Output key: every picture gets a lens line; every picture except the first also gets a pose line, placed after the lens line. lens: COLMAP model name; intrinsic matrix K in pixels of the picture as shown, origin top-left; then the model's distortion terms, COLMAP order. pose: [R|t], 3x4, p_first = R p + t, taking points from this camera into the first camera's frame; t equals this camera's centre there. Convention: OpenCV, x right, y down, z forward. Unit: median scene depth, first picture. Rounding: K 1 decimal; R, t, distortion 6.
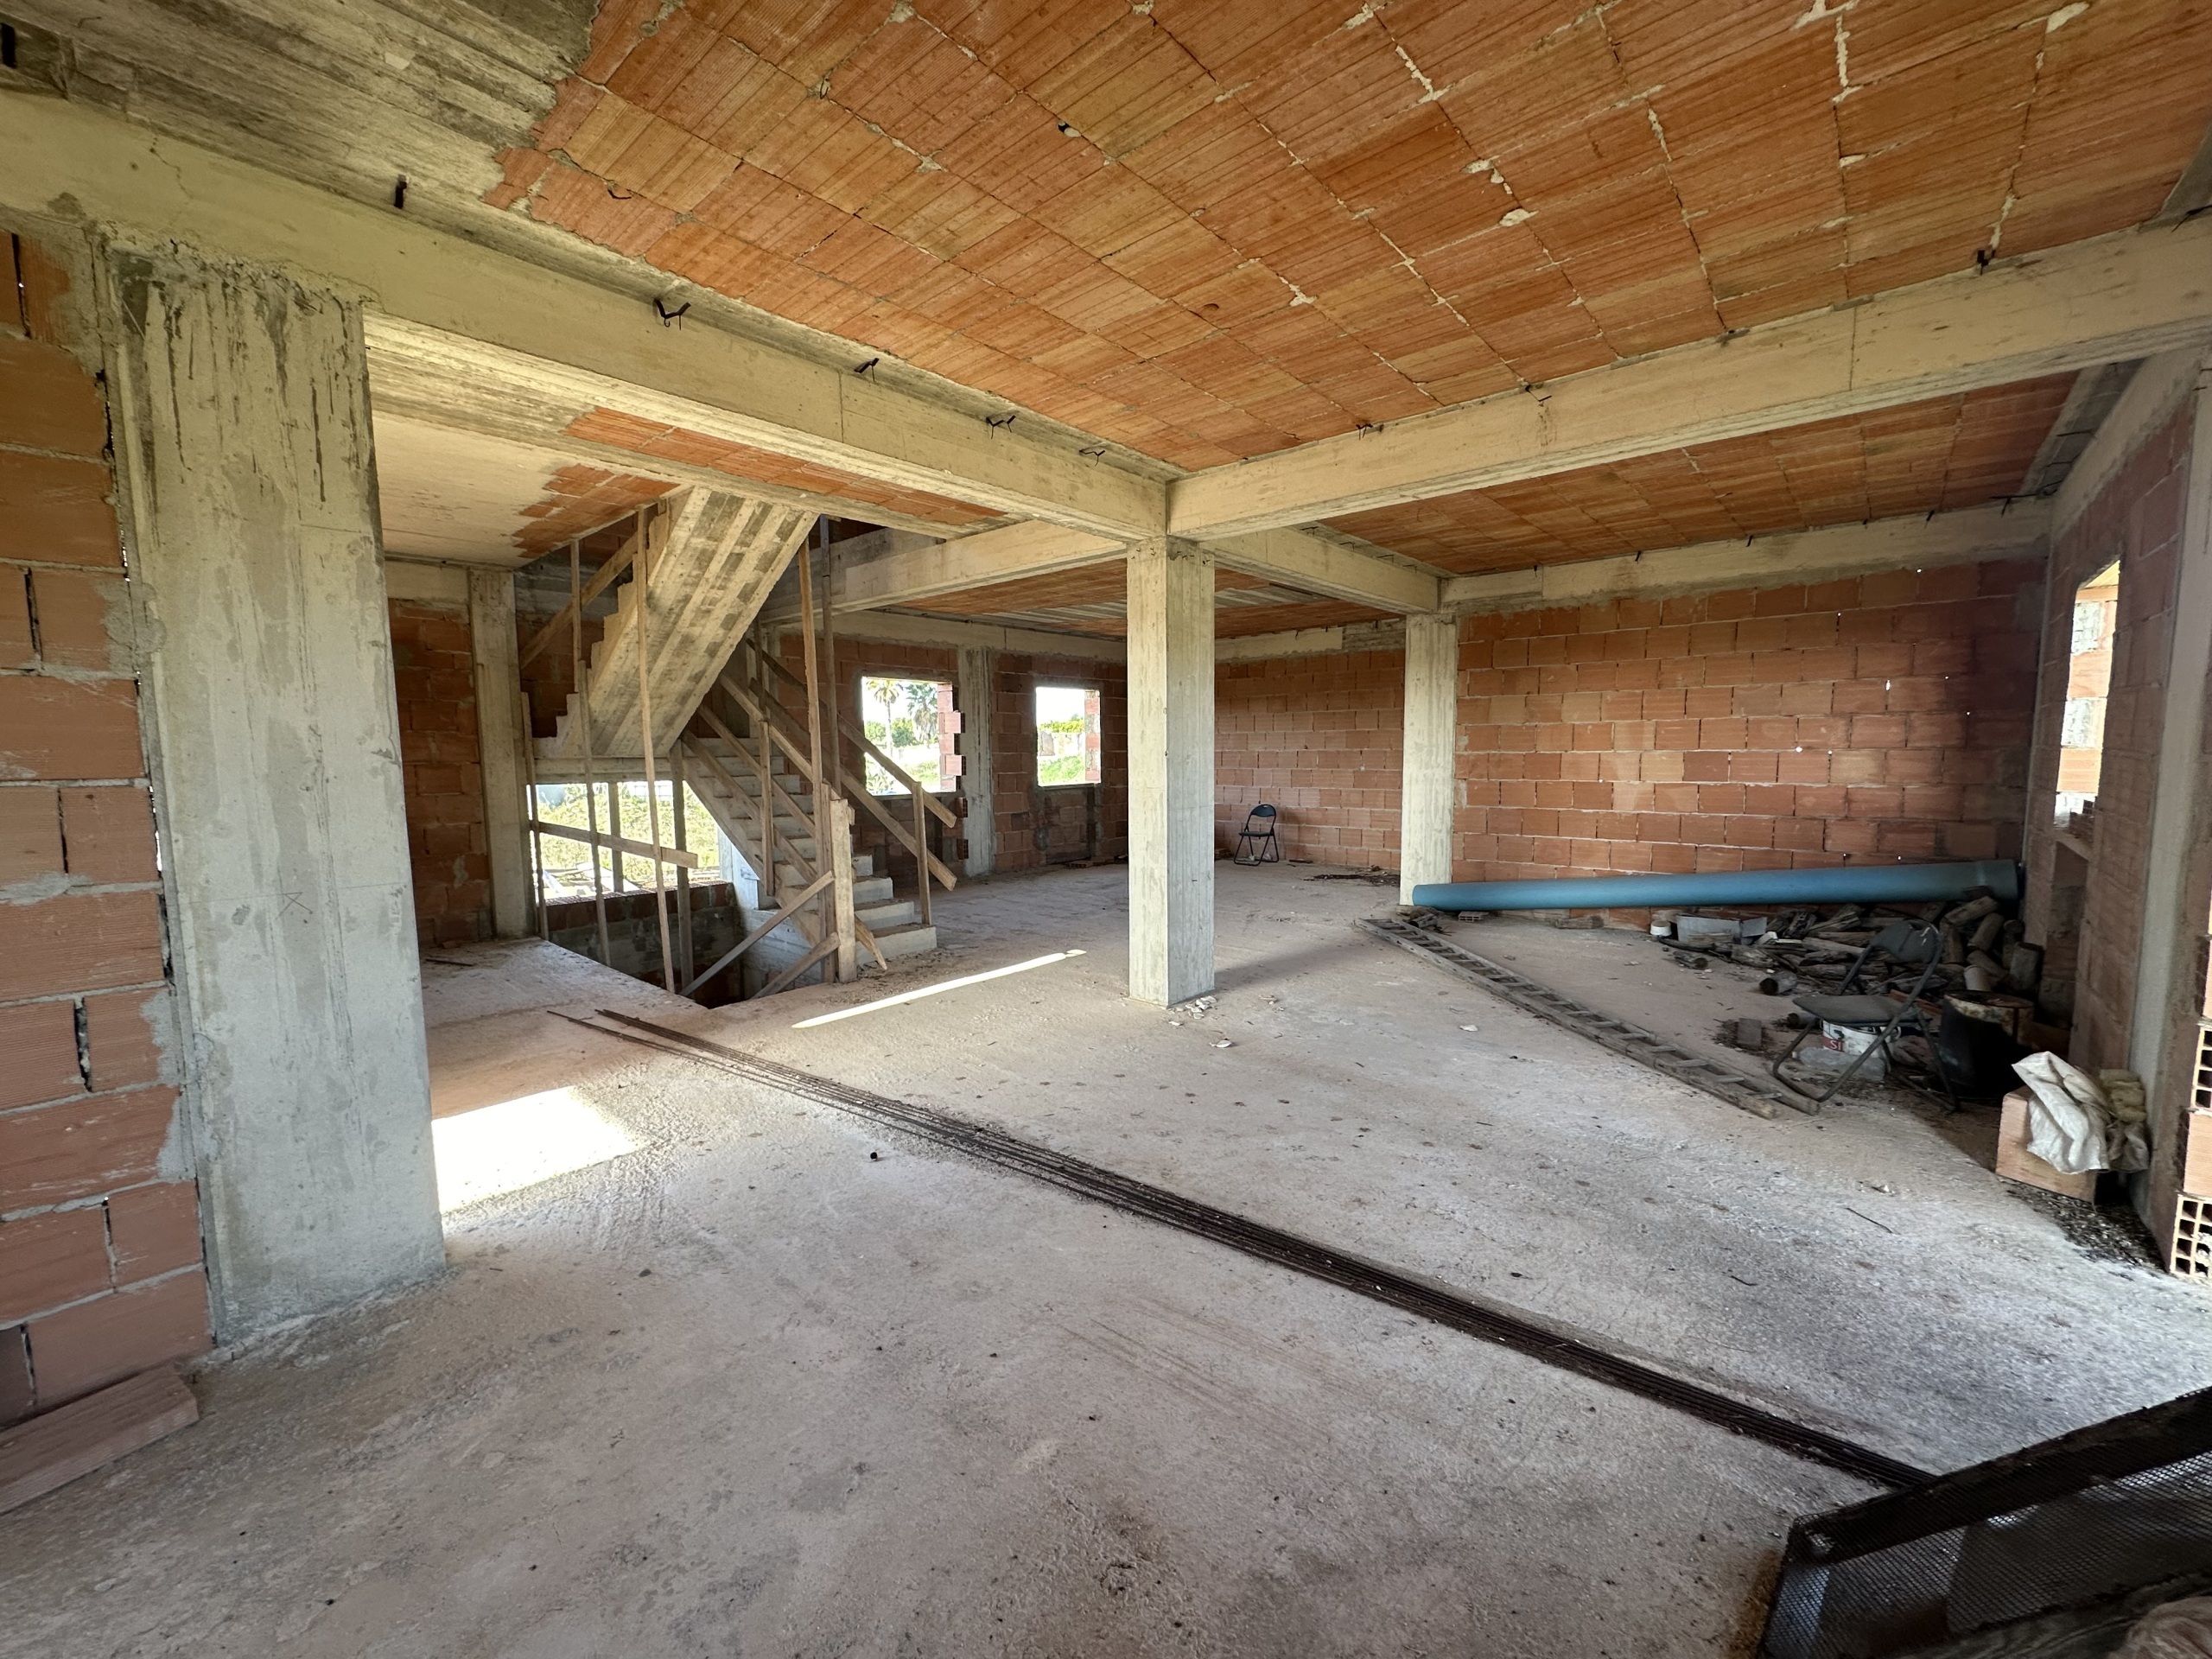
lens RADIAL K [[878.3, 0, 1104.8], [0, 878.3, 833.1], [0, 0, 1]] dist [-0.001564, 0.000008]
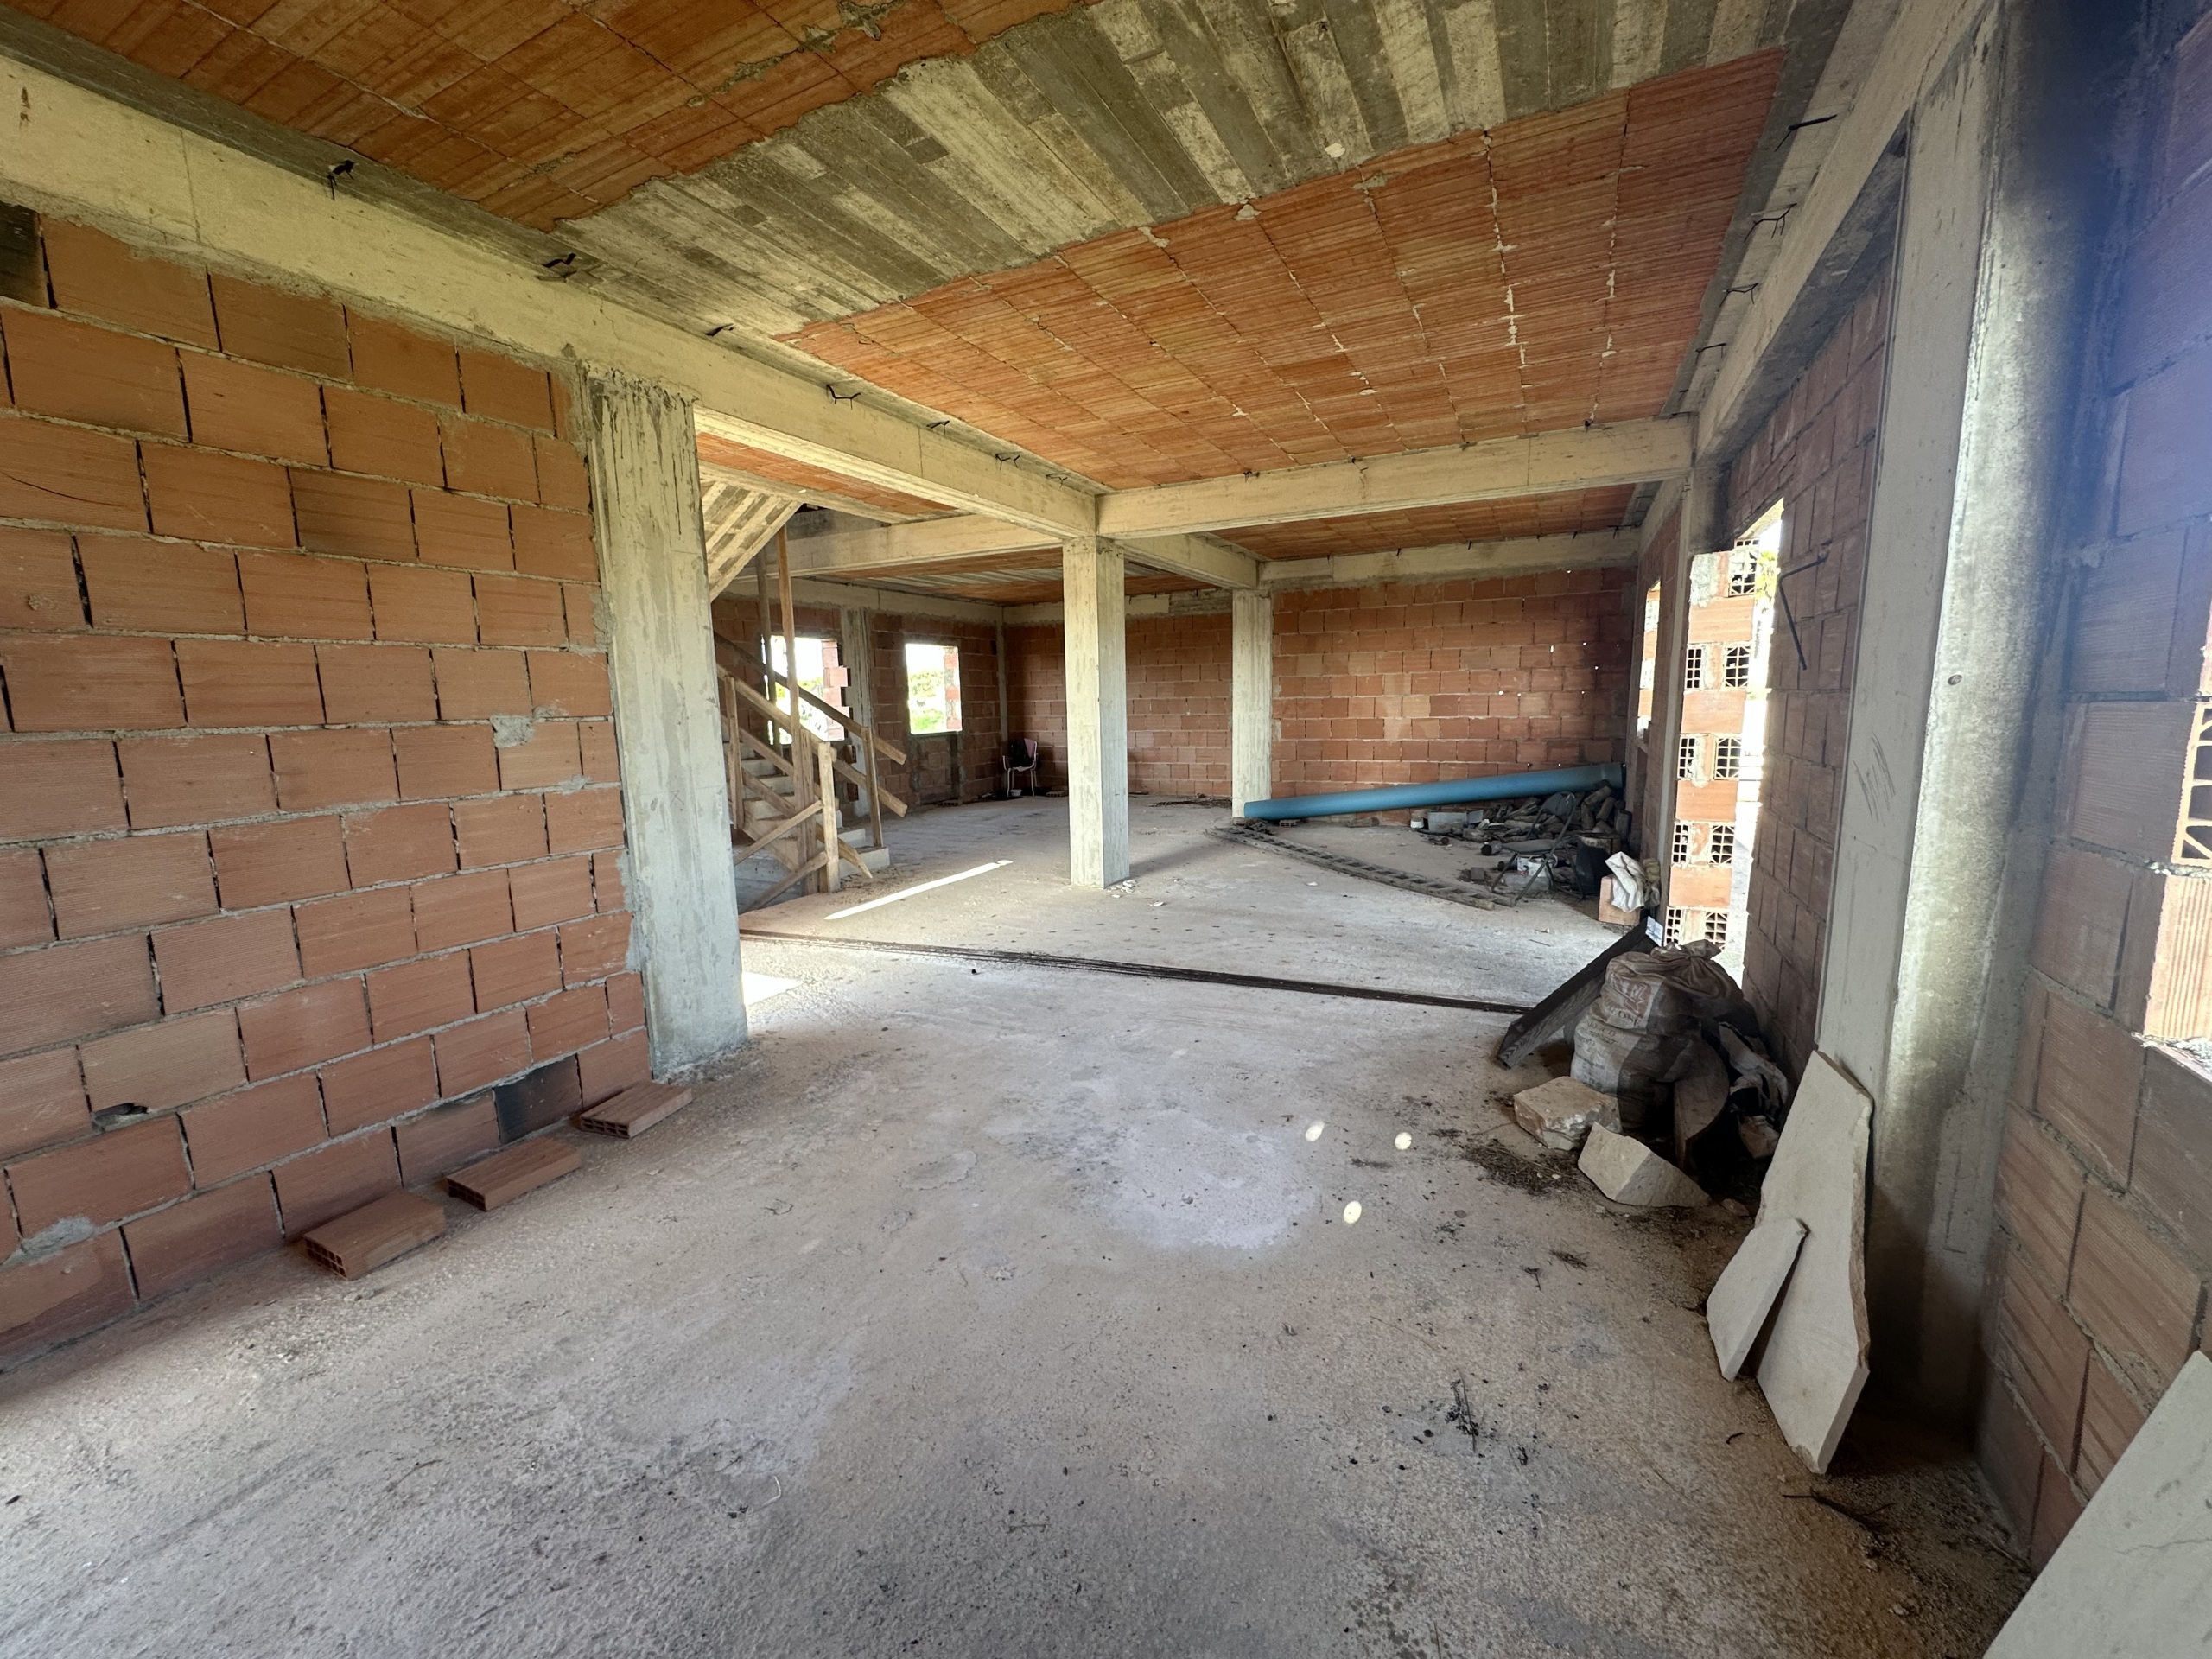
lens RADIAL K [[878.3, 0, 1104.8], [0, 878.3, 833.1], [0, 0, 1]] dist [-0.001564, 0.000008]
pose [[0.968149, -0.048817, 0.245569, -0.346209], [0.035803, 0.997721, 0.057185, 0.048892], [-0.247802, -0.046571, 0.967691, -0.415778]]
